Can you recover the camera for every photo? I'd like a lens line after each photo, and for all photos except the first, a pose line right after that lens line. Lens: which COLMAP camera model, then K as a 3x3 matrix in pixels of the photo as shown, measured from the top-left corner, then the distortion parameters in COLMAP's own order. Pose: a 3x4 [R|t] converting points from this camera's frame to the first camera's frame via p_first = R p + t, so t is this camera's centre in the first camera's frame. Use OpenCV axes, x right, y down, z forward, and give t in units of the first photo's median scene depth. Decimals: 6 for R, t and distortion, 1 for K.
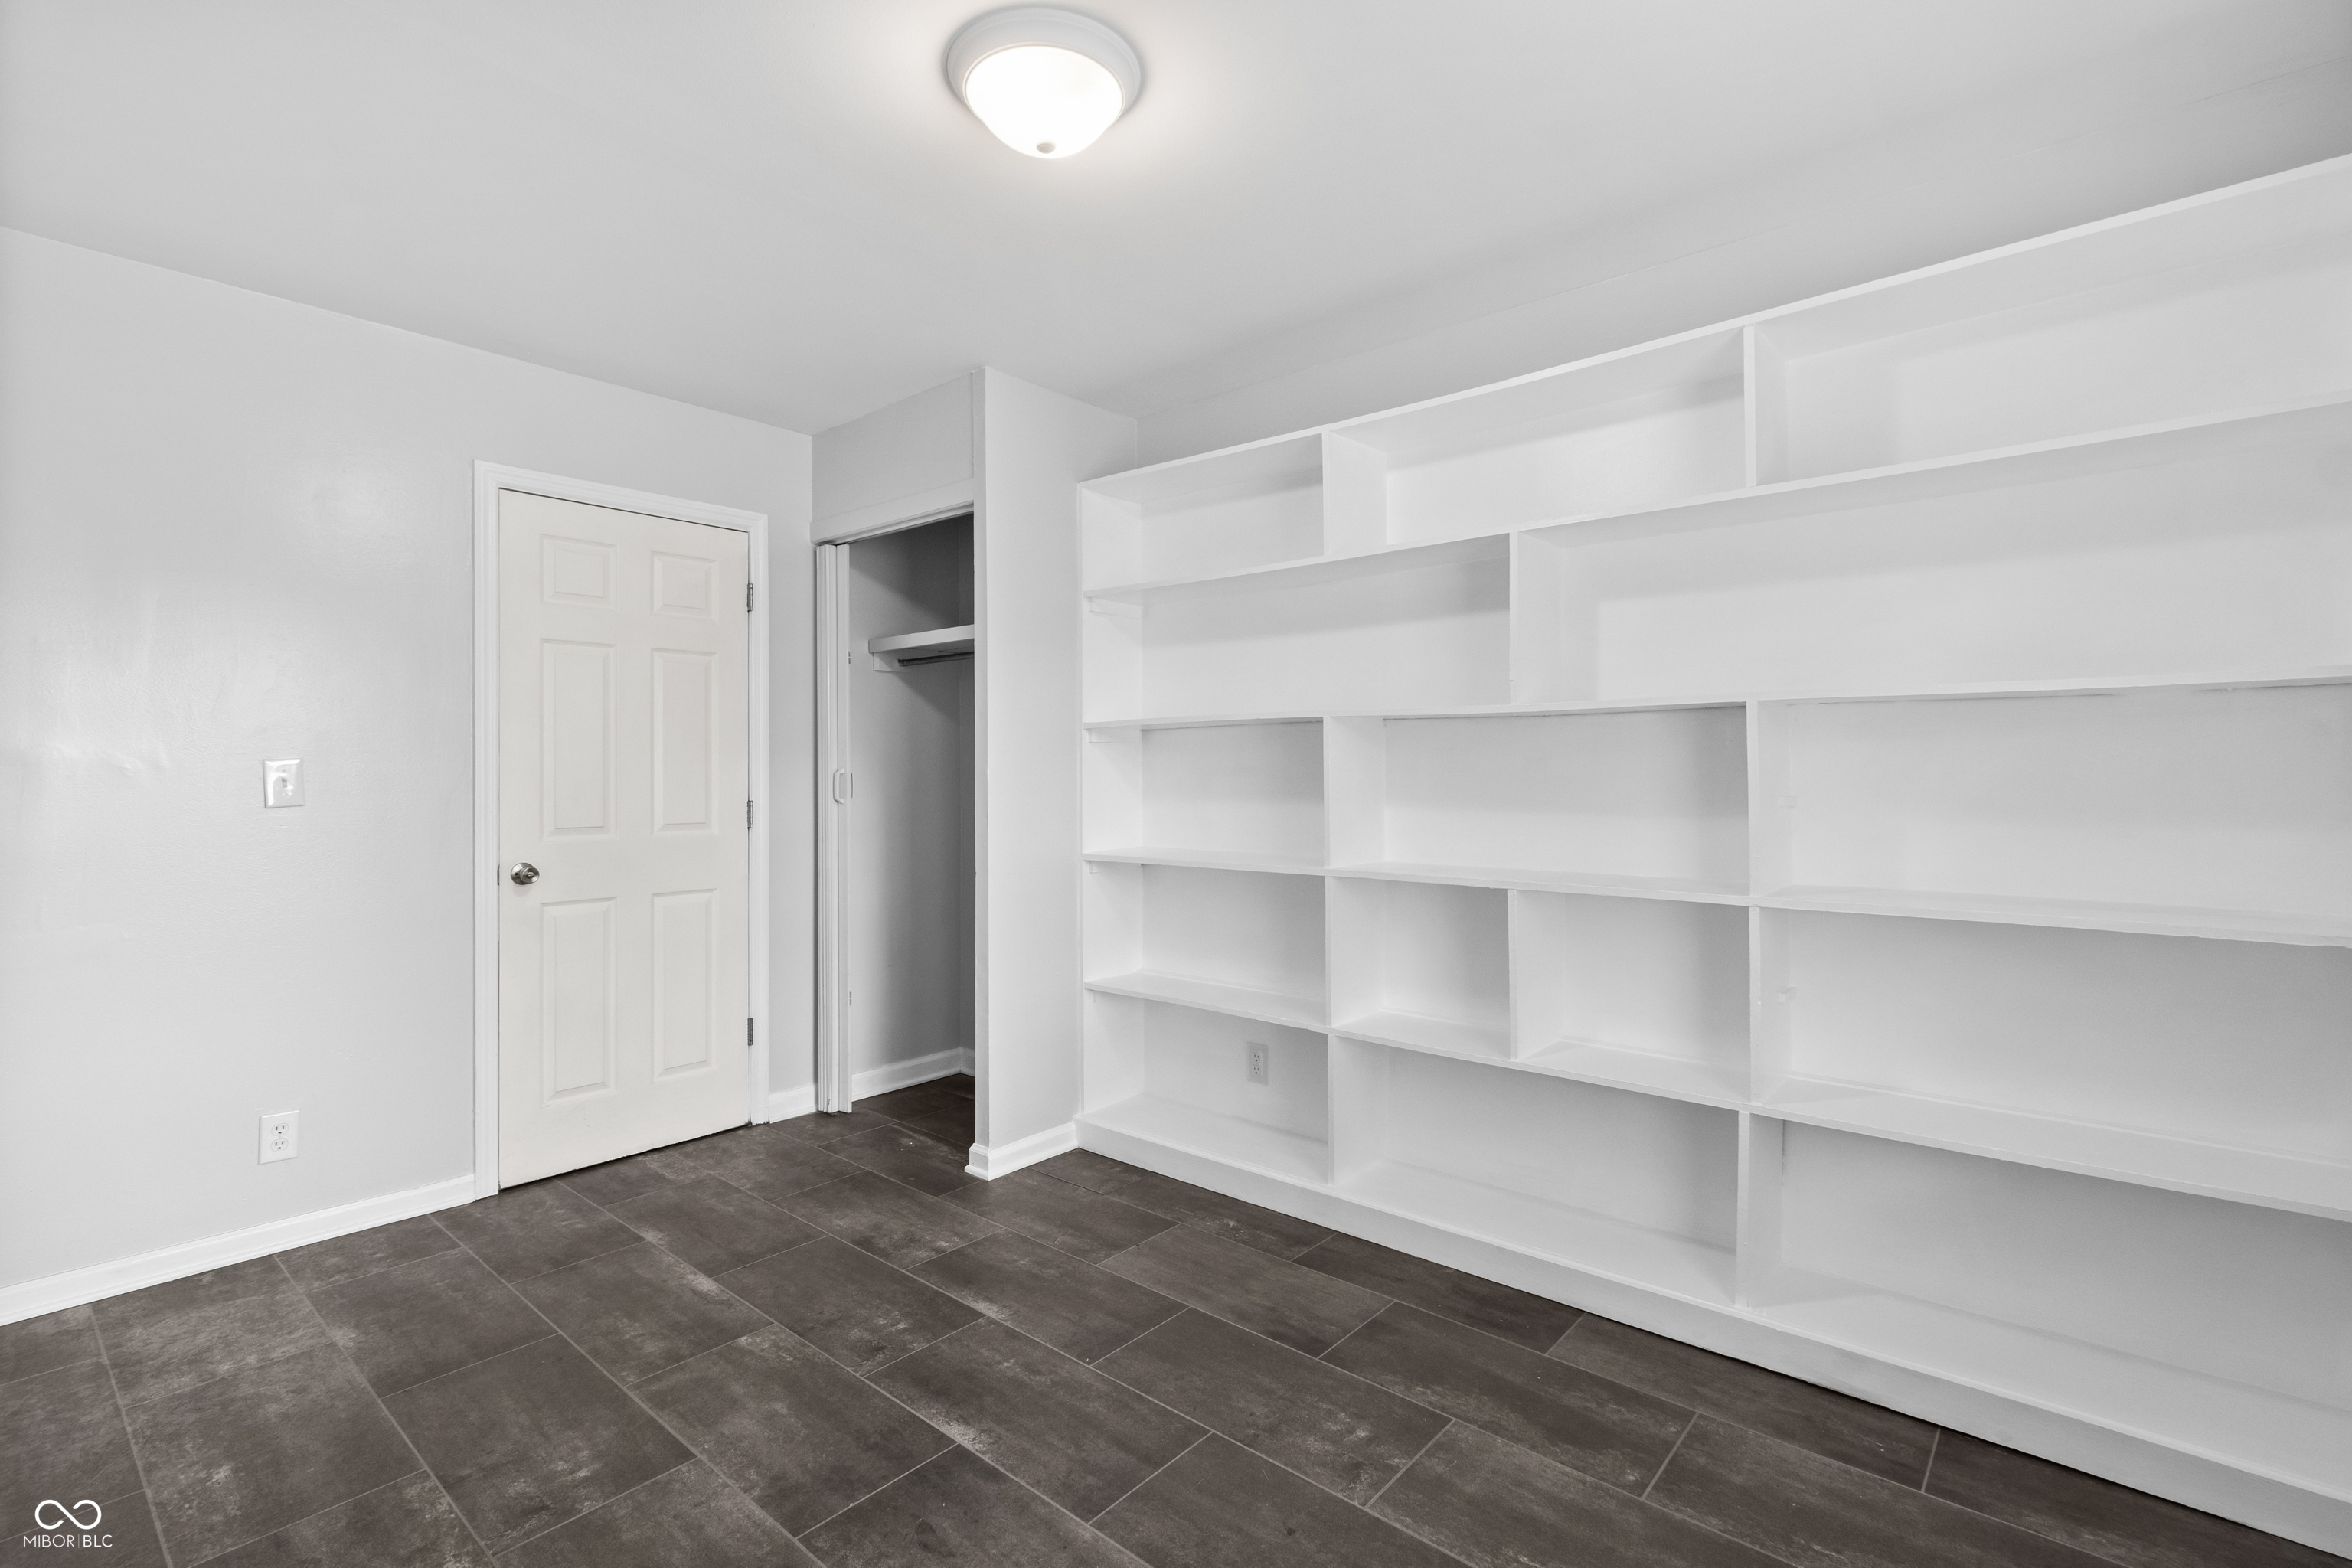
lens RADIAL K [[1099.0, 0, 1159.8], [0, 1099.0, 777.5], [0, 0, 1]] dist [0.012824, -0.000031]
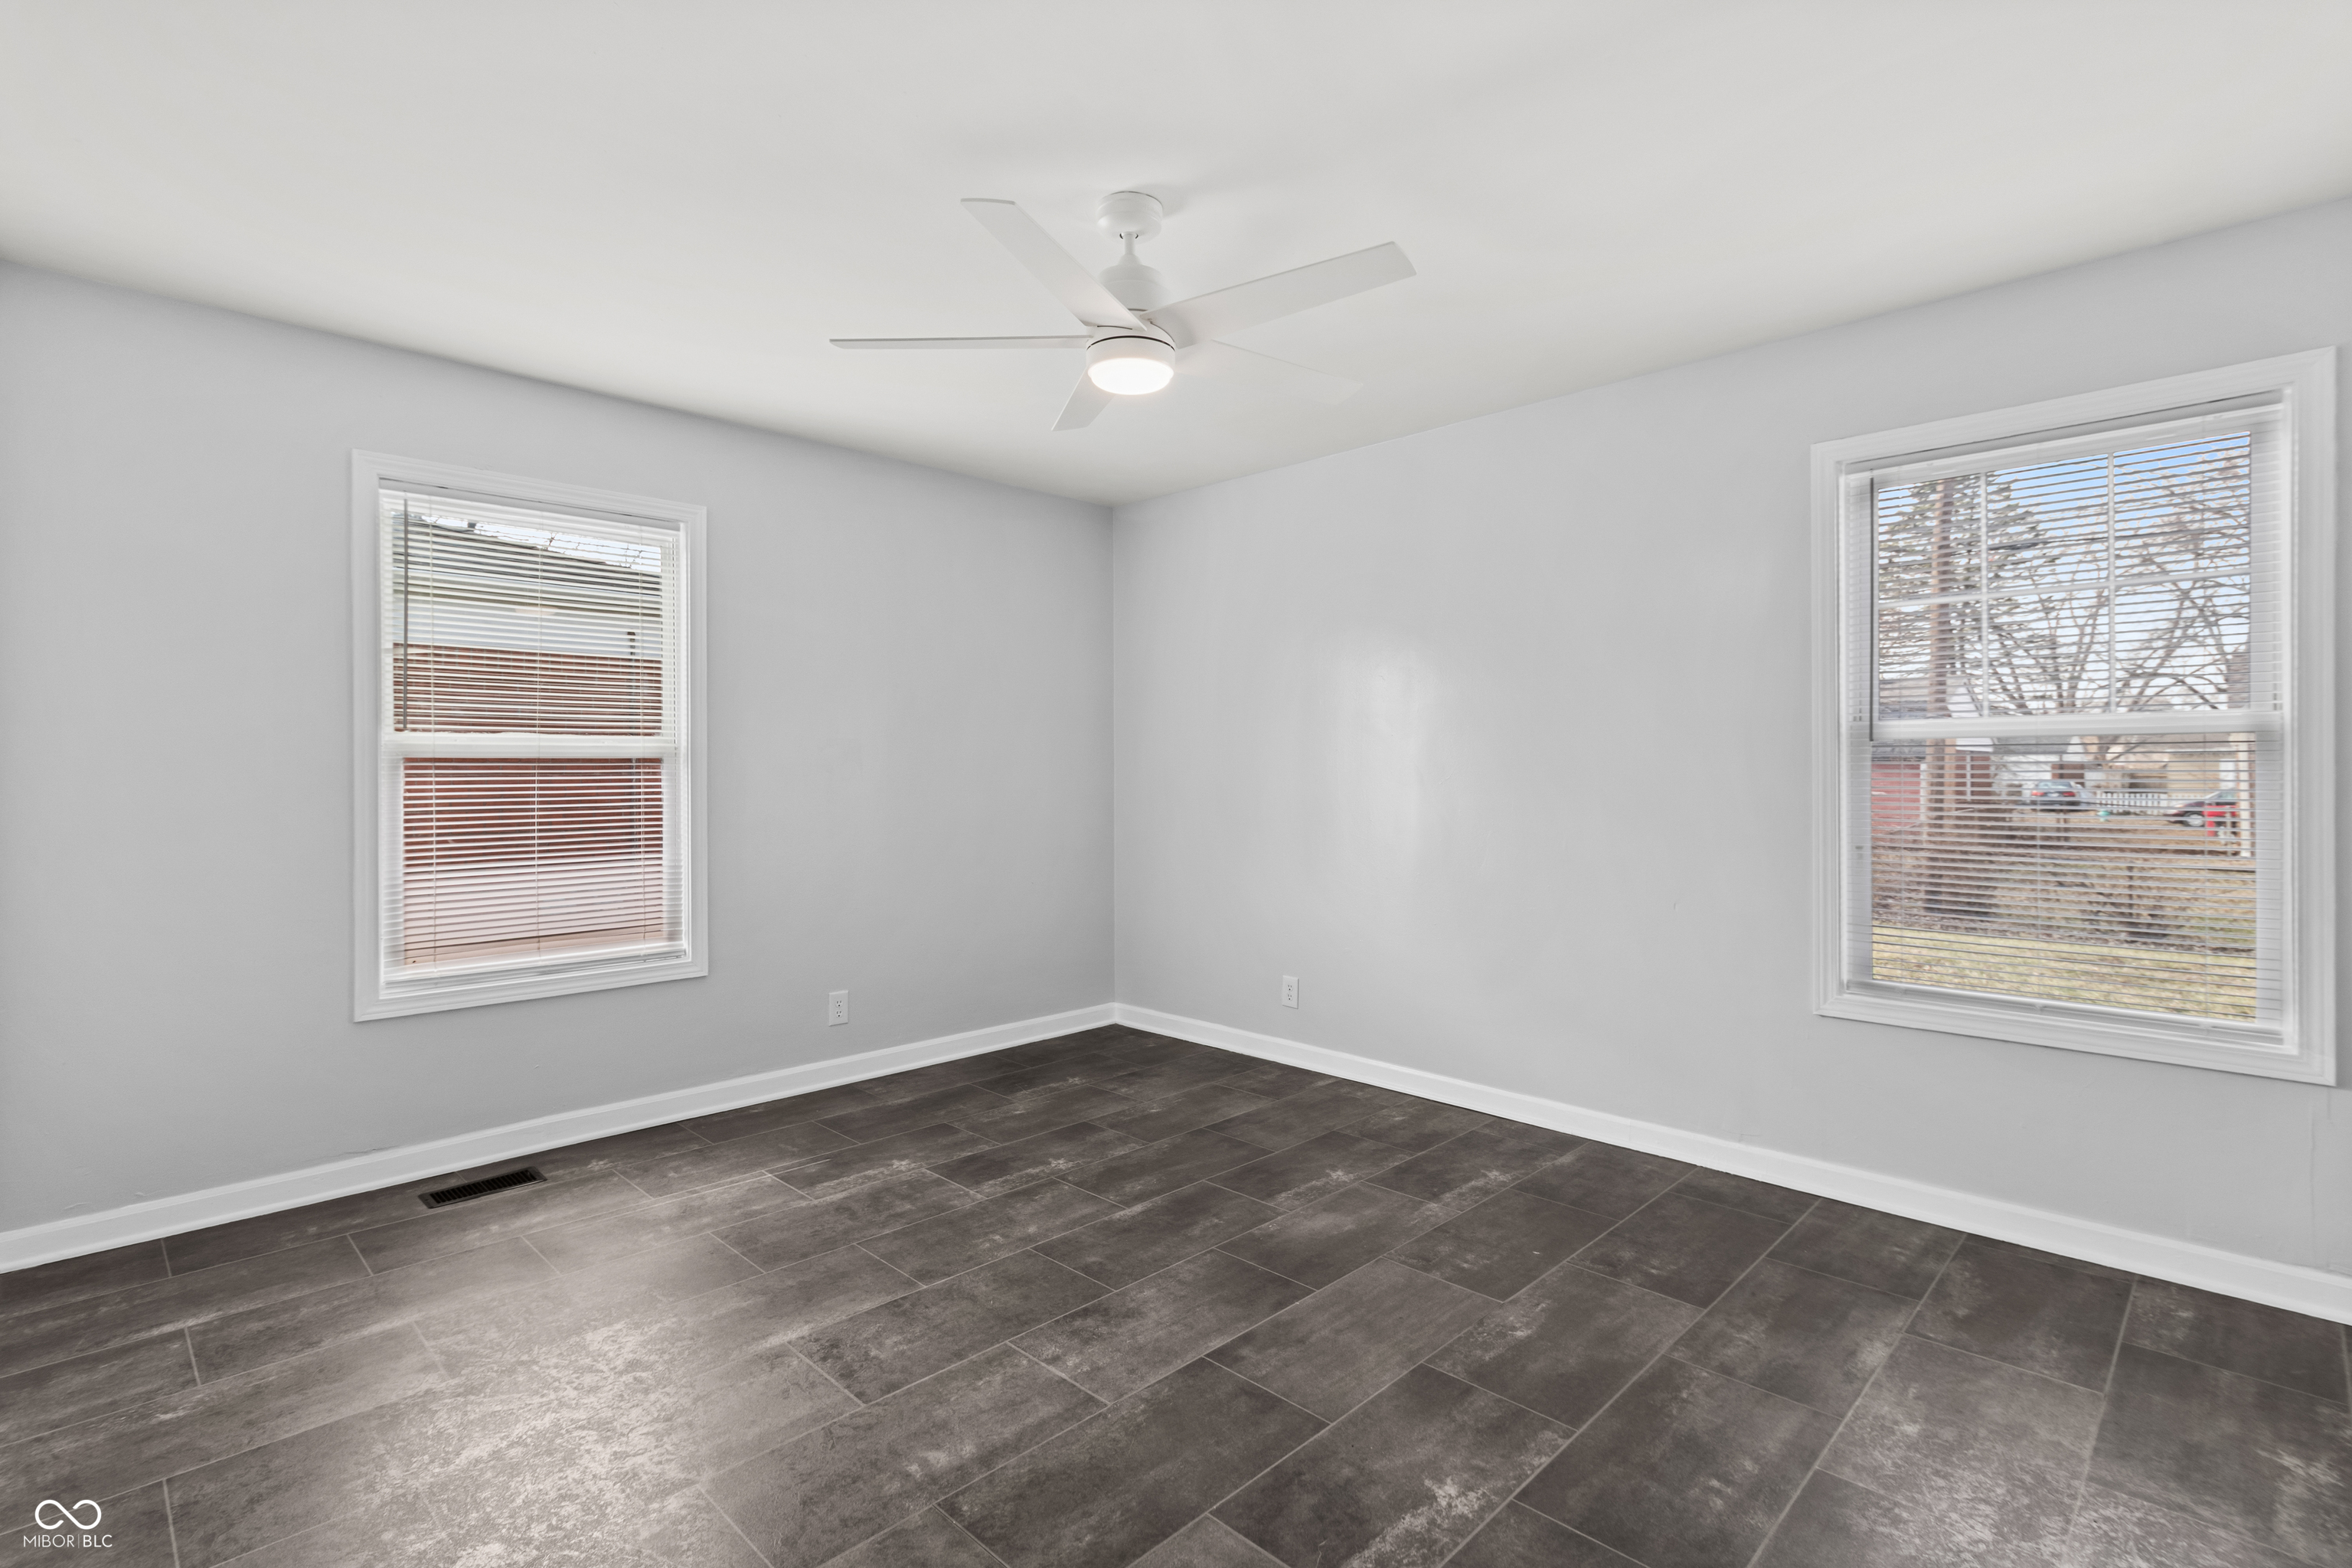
lens RADIAL K [[1099.0, 0, 1169.9], [0, 1099.0, 774.0], [0, 0, 1]] dist [0.012824, -0.000031]
pose [[-0.054364, 0.006884, -0.998497, 1.172422], [-0.007173, 0.999948, 0.007284, -0.001196], [0.998495, 0.007559, -0.054312, 1.066190]]
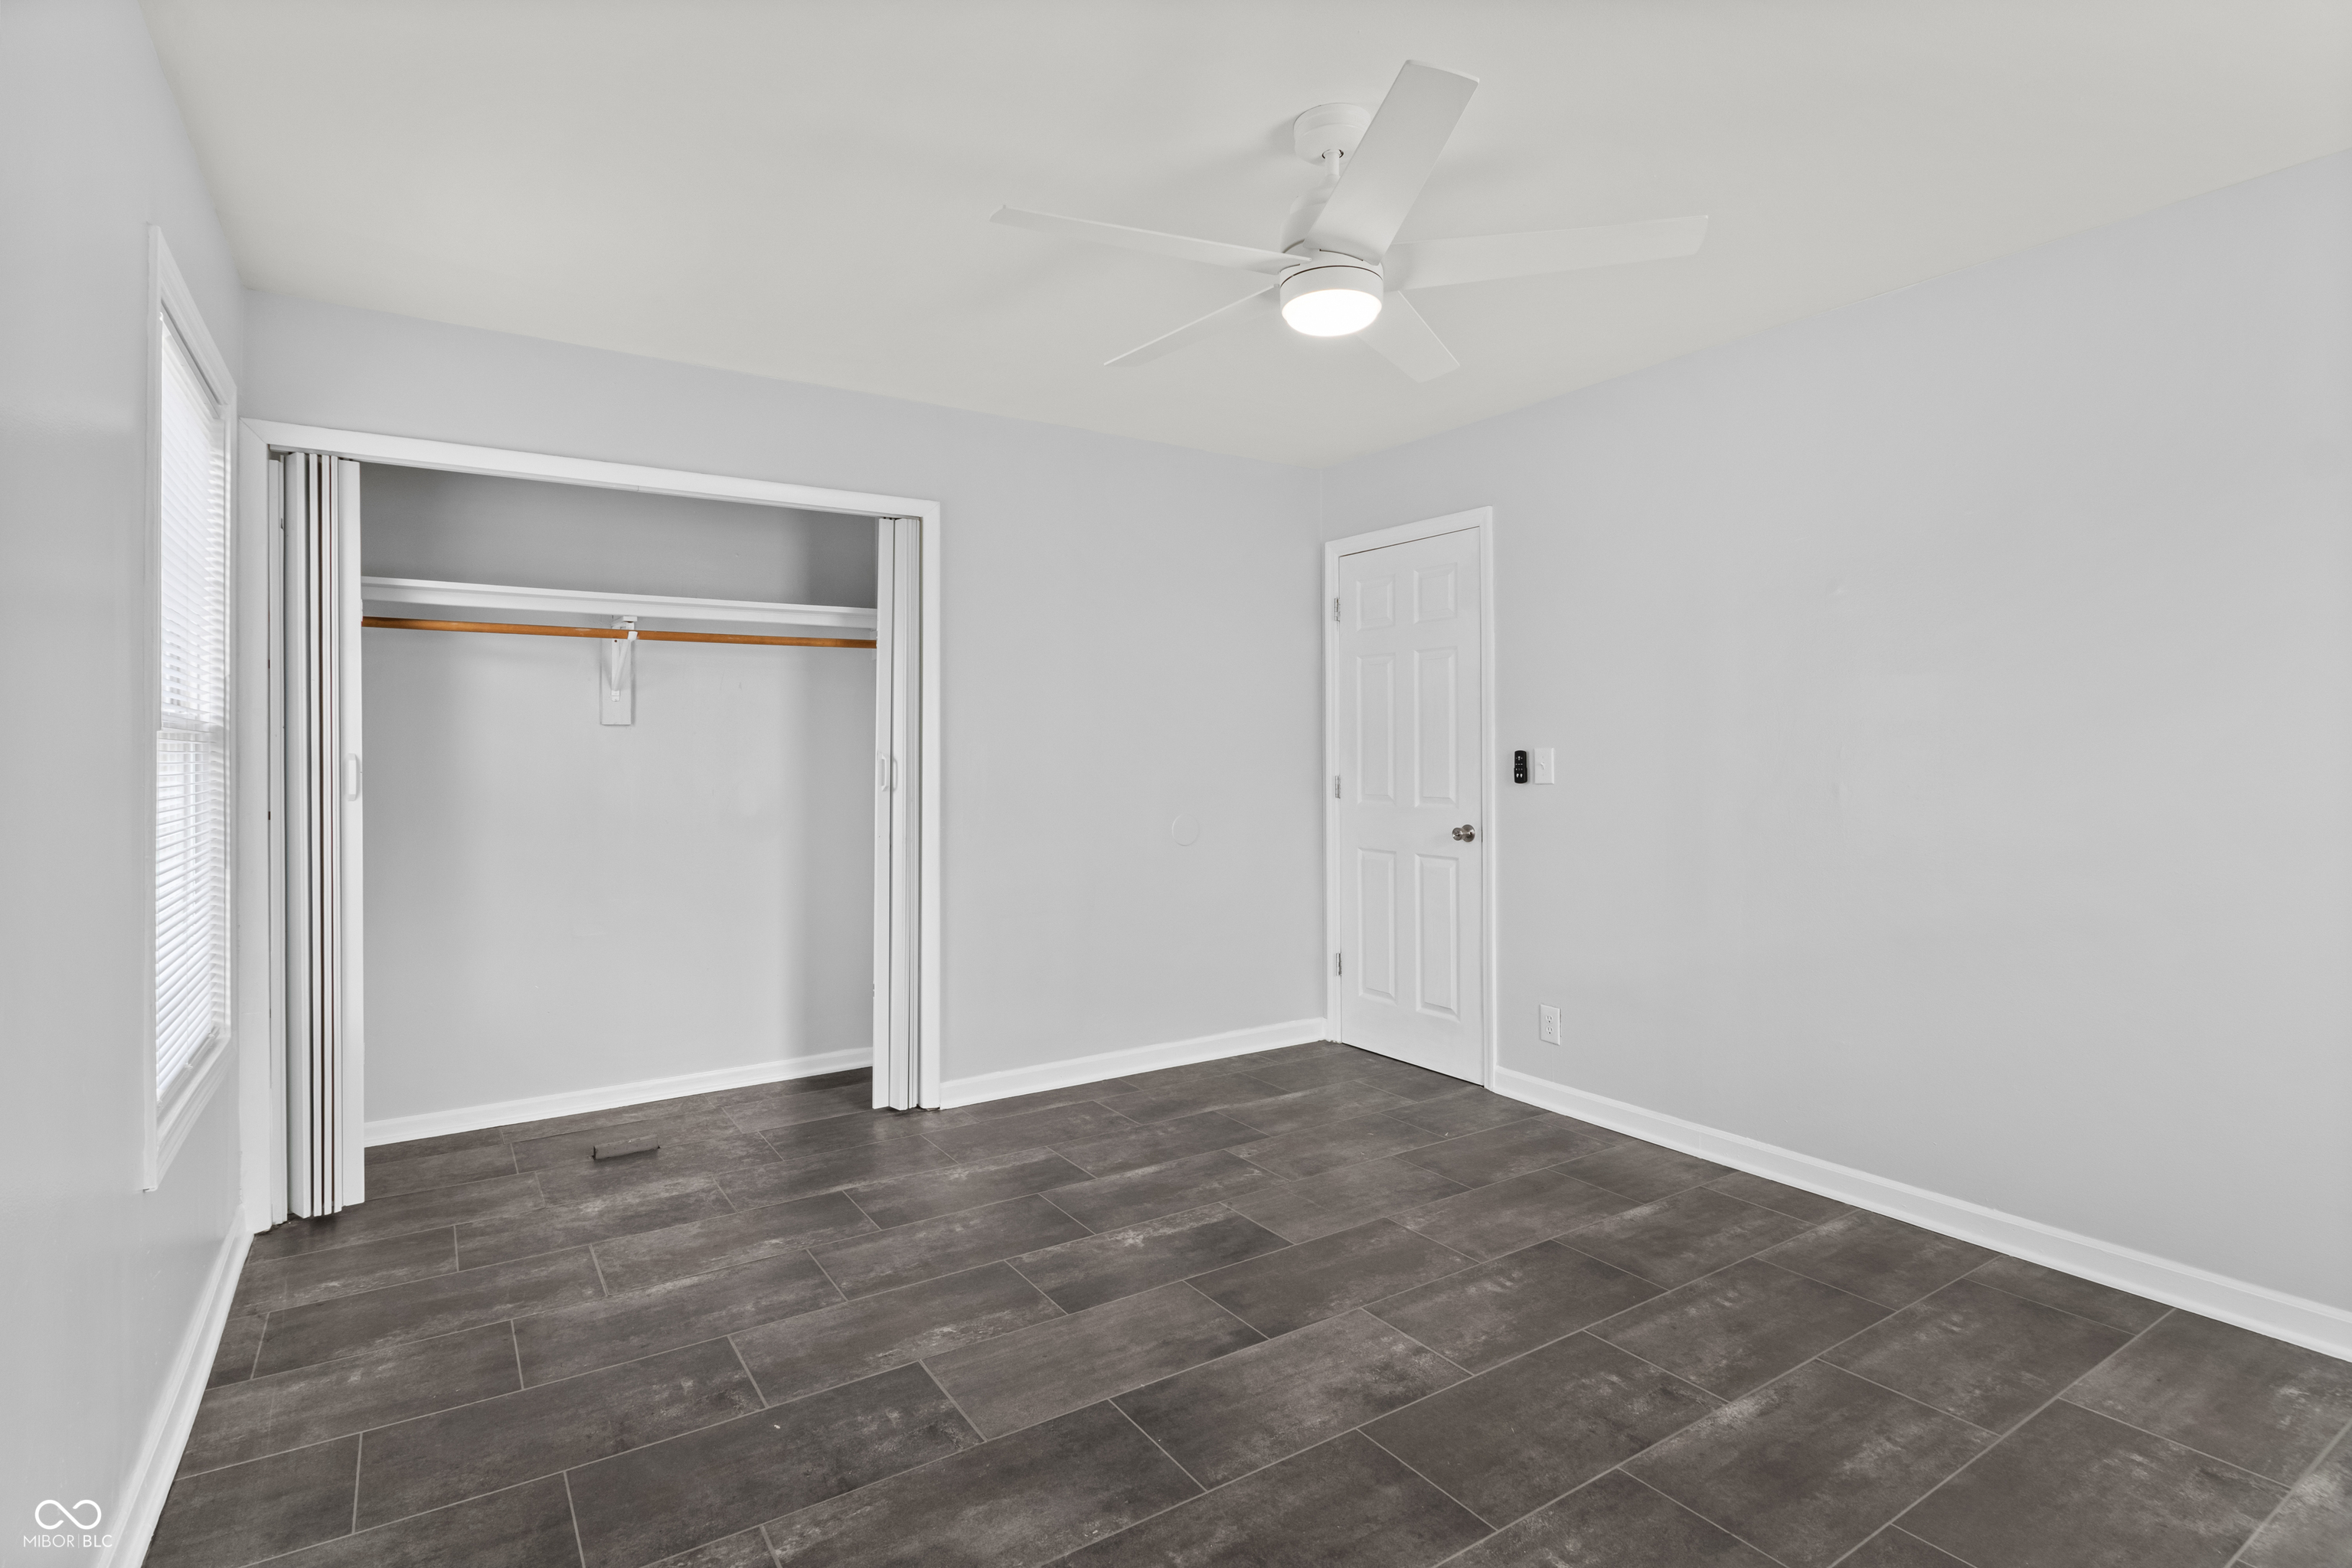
lens RADIAL K [[1156.4, 0, 1171.2], [0, 1156.4, 764.8], [0, 0, 1]] dist [-0.003861, -0.001439]
pose [[0.254640, -0.006902, 0.967011, -0.936706], [0.012759, 0.999911, 0.003778, -0.002442], [-0.966952, 0.011376, 0.254705, 0.848998]]
